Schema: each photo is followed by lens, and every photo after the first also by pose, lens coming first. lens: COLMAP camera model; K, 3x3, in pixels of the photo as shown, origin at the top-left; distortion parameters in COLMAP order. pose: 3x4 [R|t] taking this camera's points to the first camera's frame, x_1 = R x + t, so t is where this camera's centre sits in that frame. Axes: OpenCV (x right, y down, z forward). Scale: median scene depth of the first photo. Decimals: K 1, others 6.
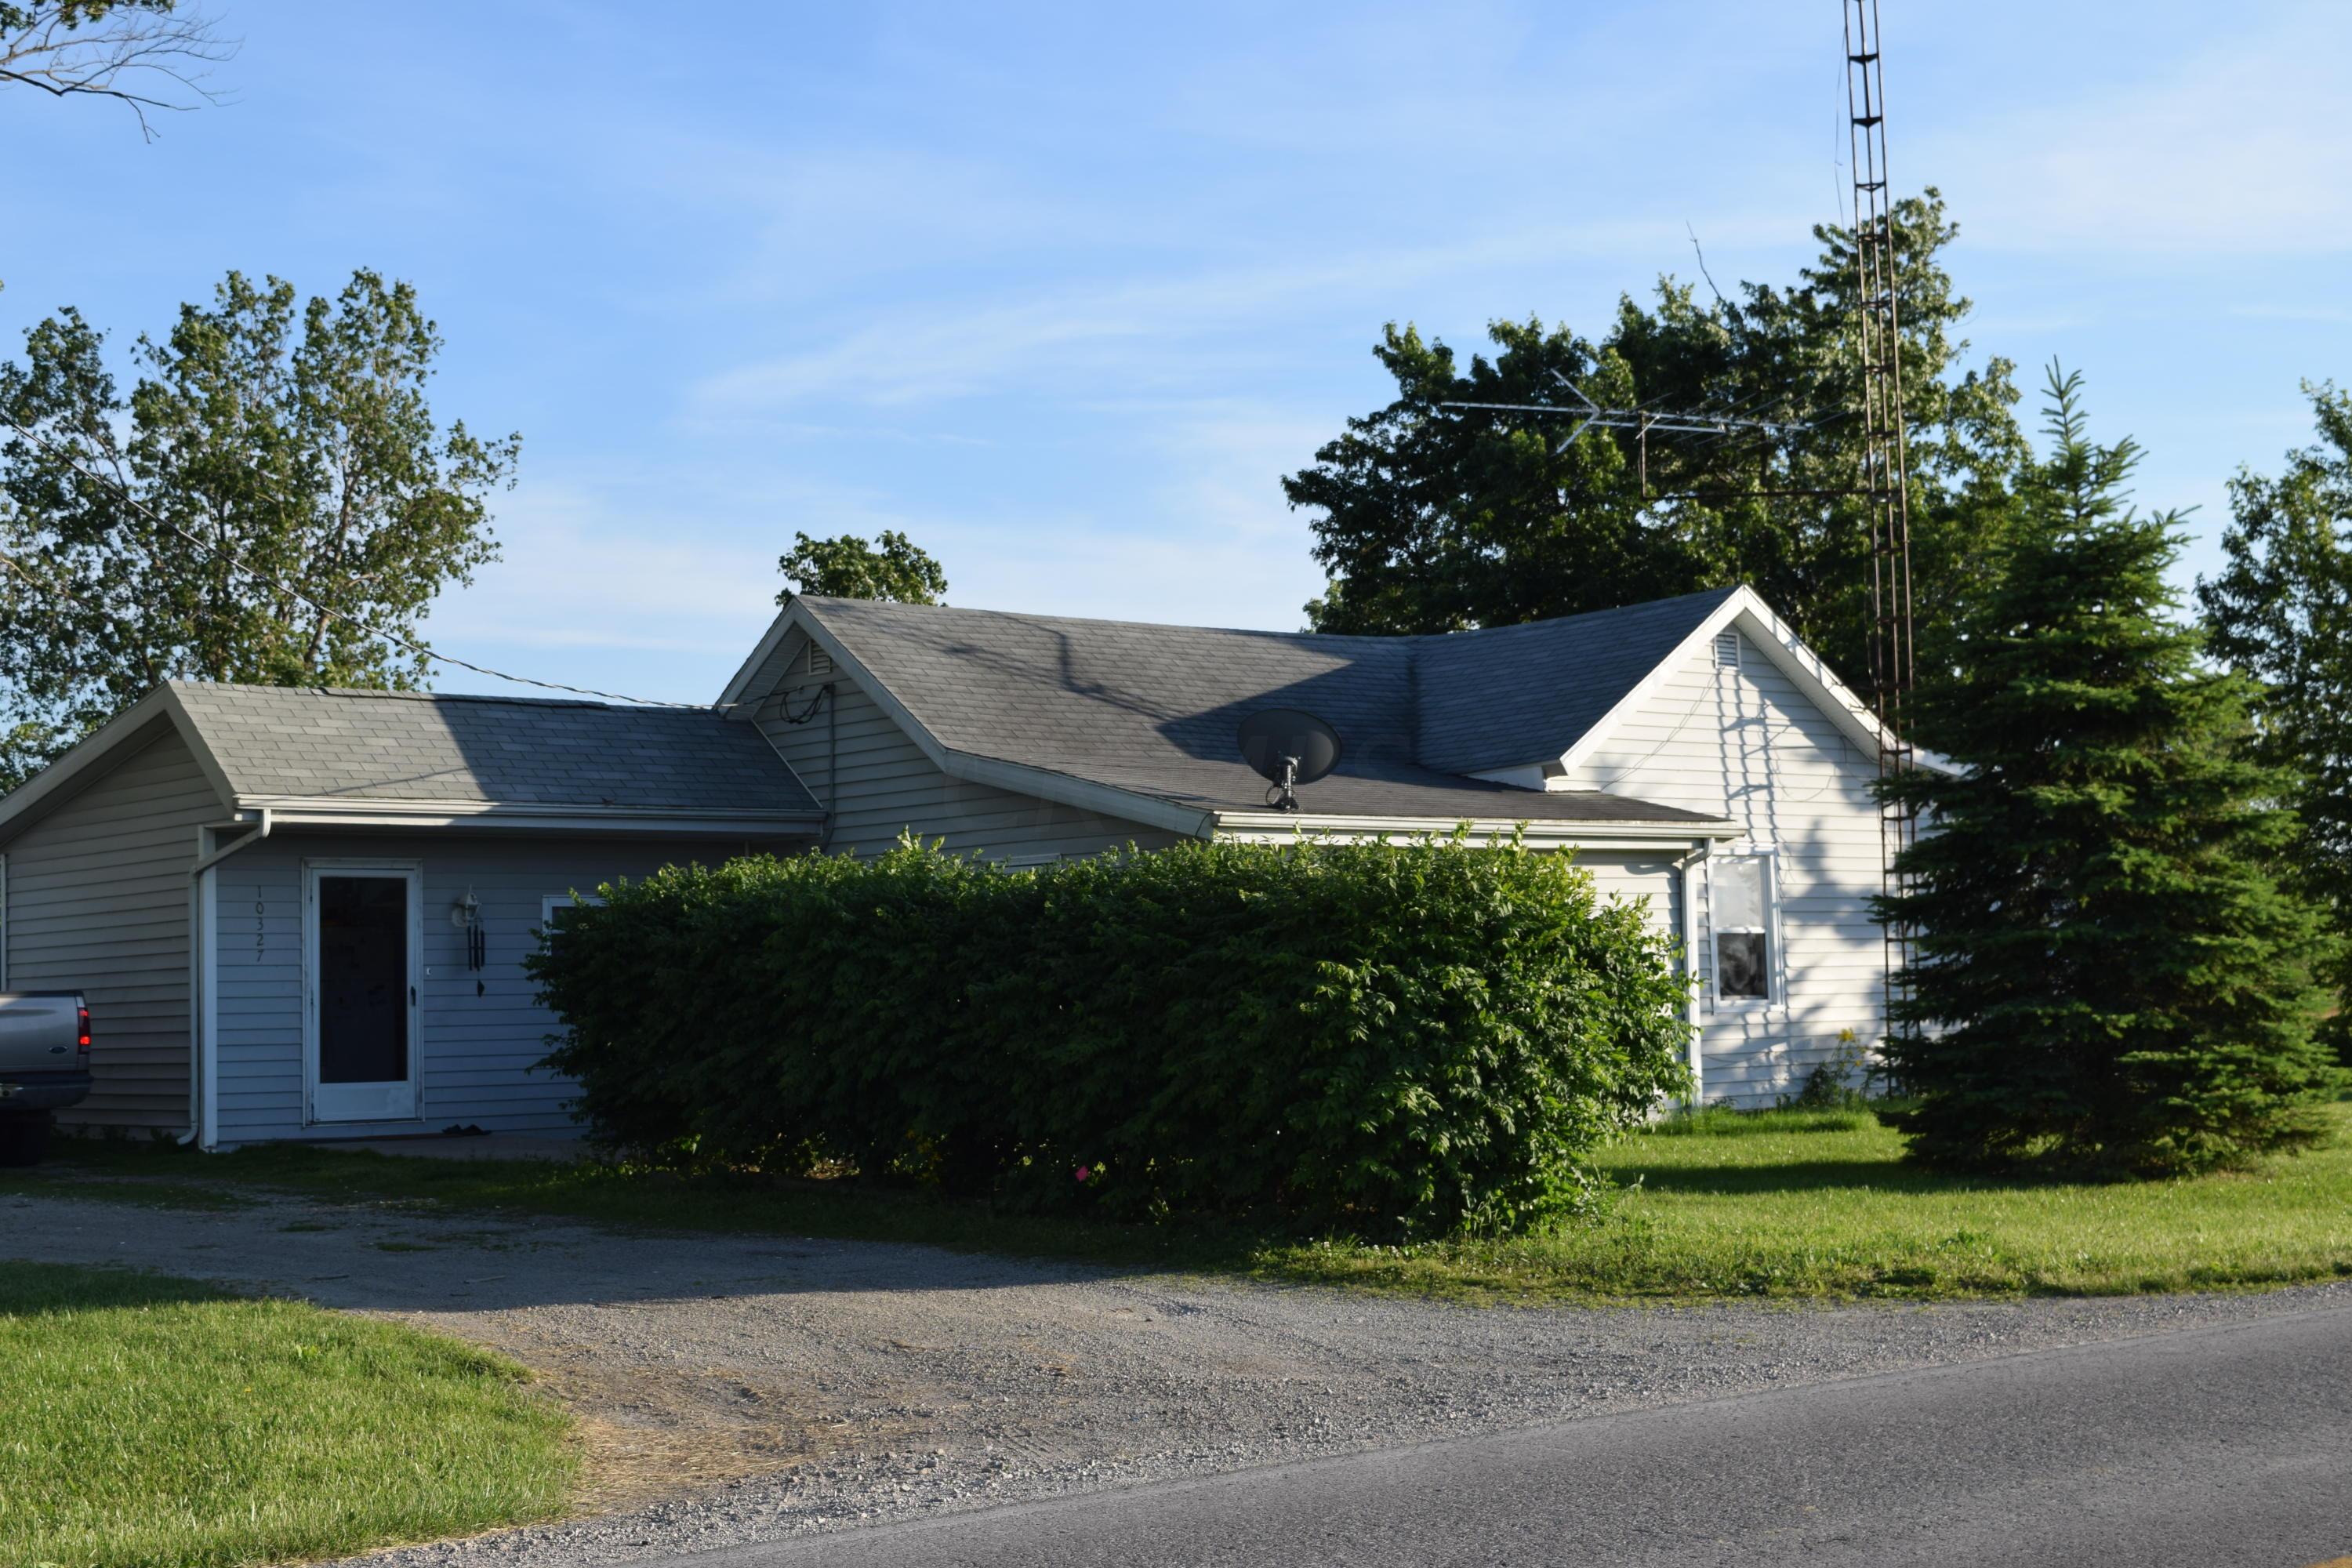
lens RADIAL K [[3469.9, 0, 1174.2], [0, 3469.9, 781.5], [0, 0, 1]] dist [-0.001253, 0.000000]
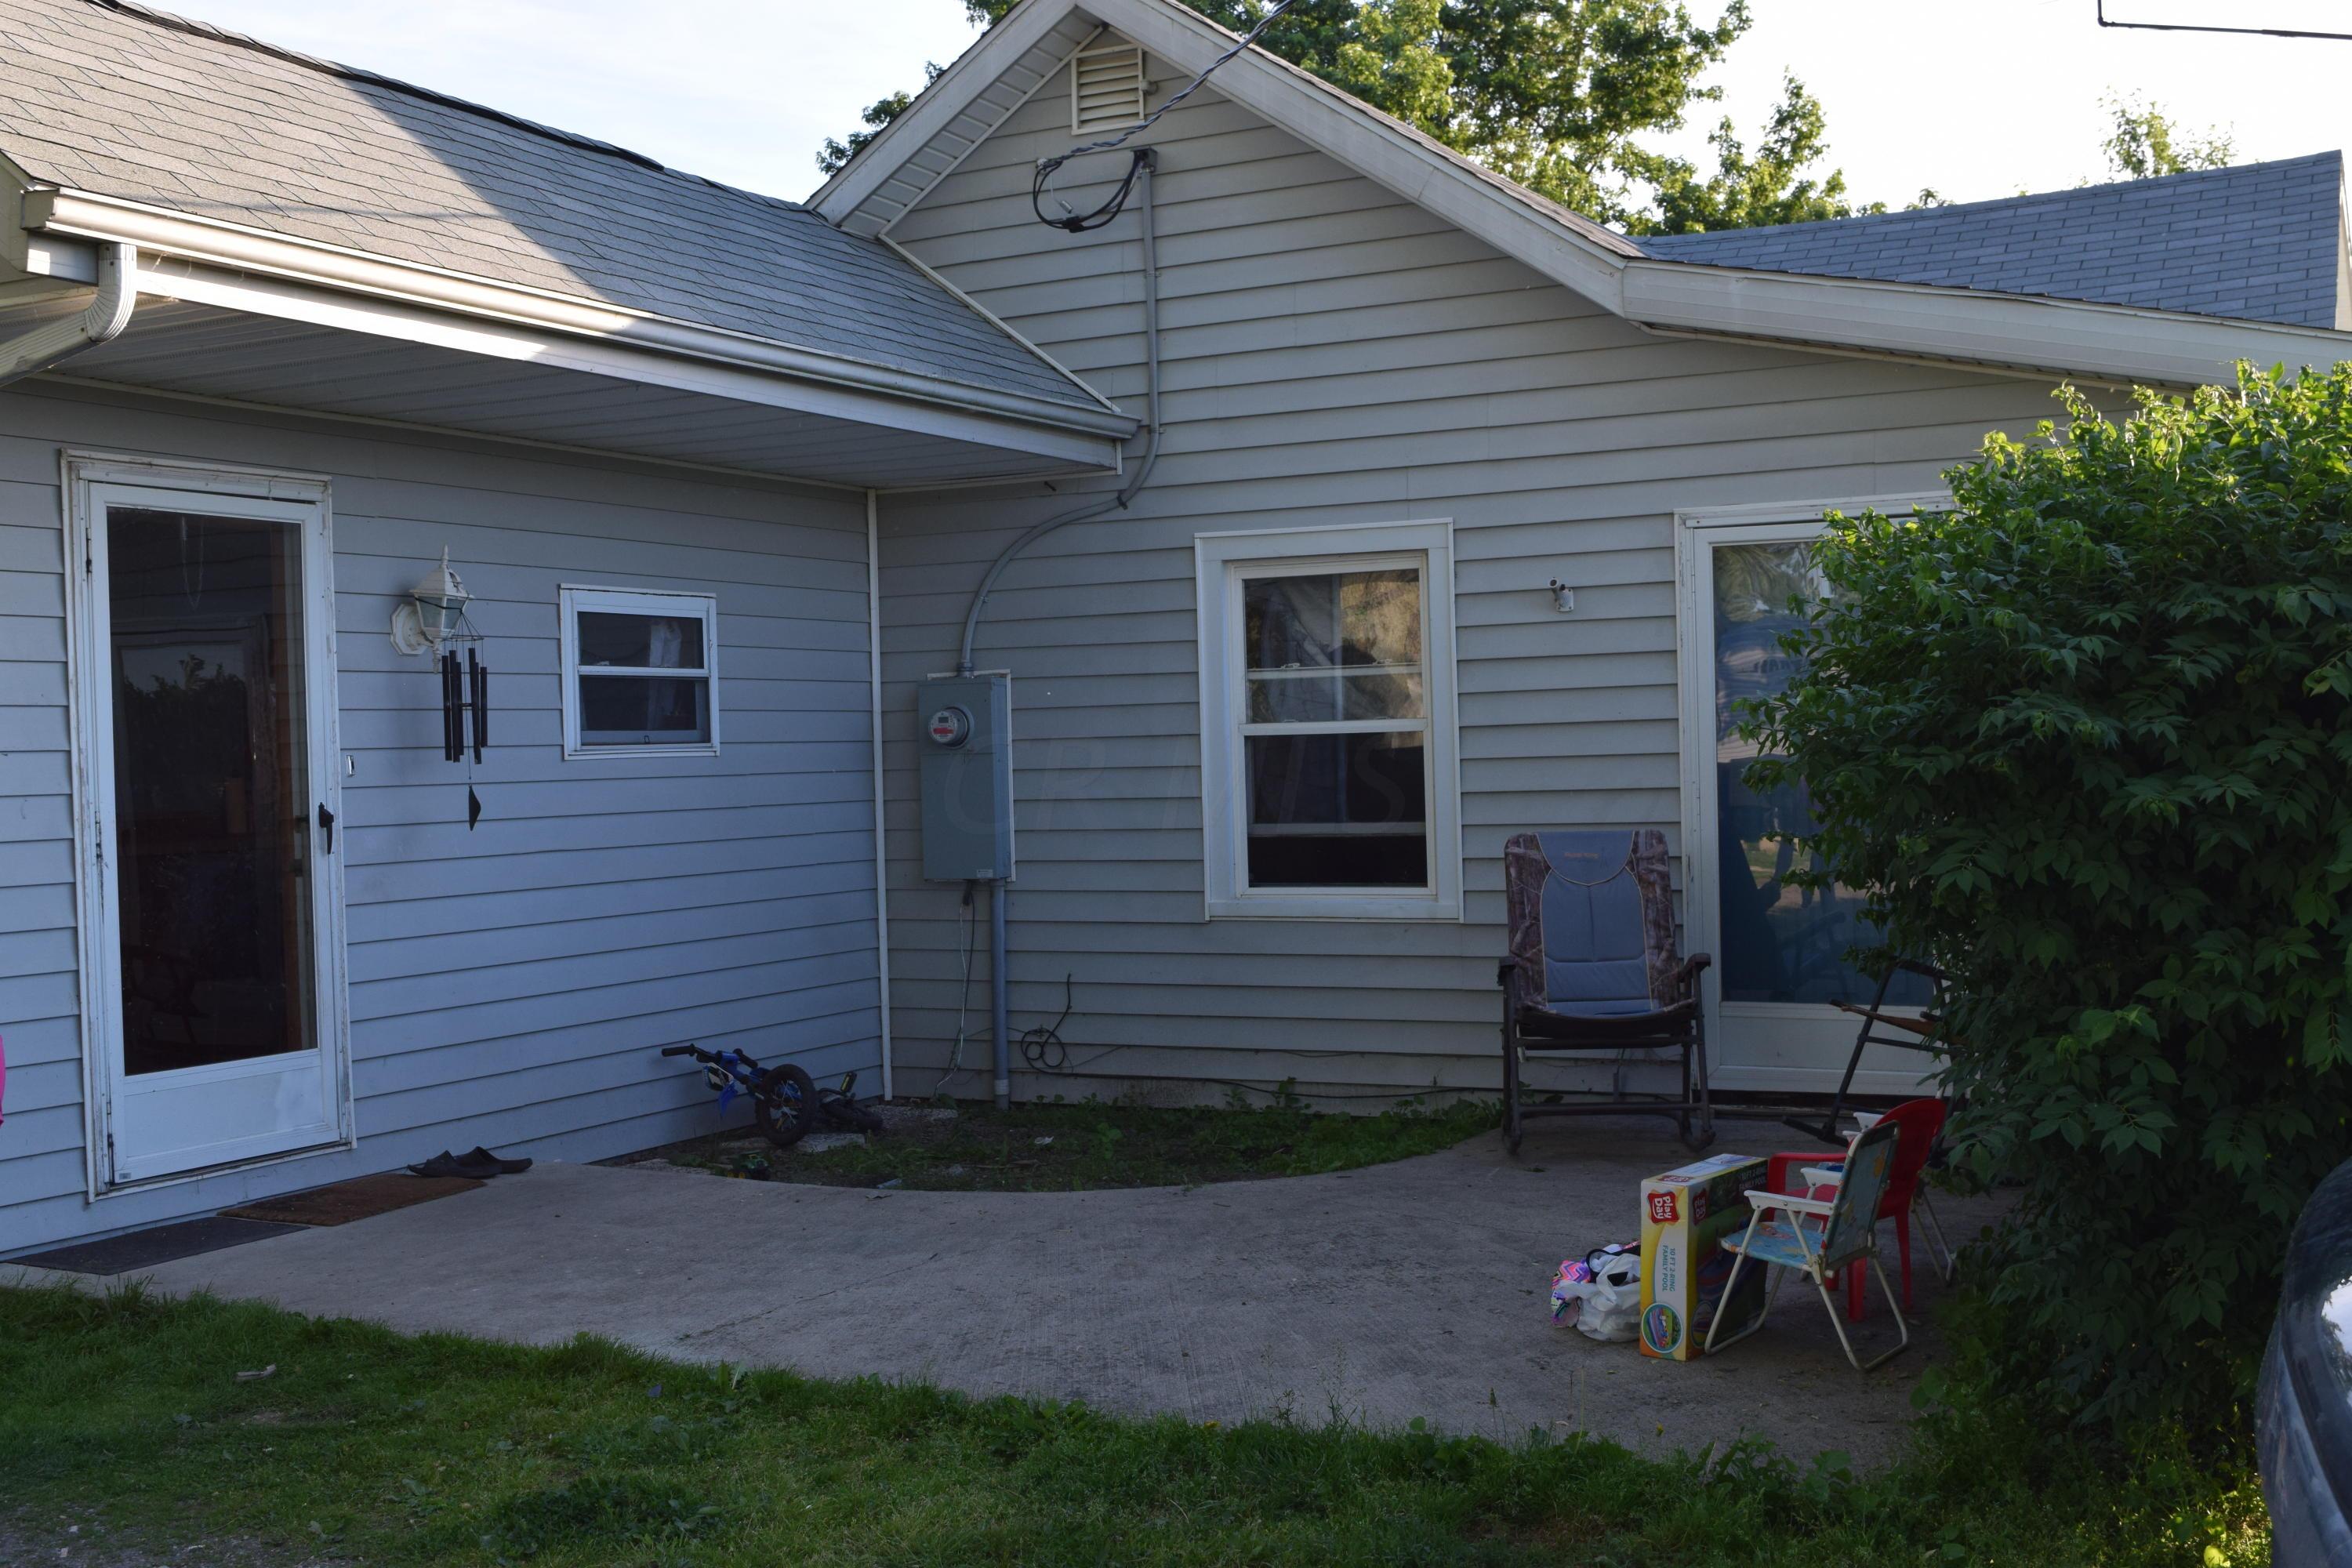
lens RADIAL K [[2611.6, 0, 1176.7], [0, 2611.6, 781.6], [0, 0, 1]] dist [-0.069028, 0.000000]
pose [[0.904578, -0.012217, 0.426133, -0.255557], [-0.015081, 0.998047, 0.060628, 0.037444], [-0.426041, -0.061269, 0.902627, 0.696494]]
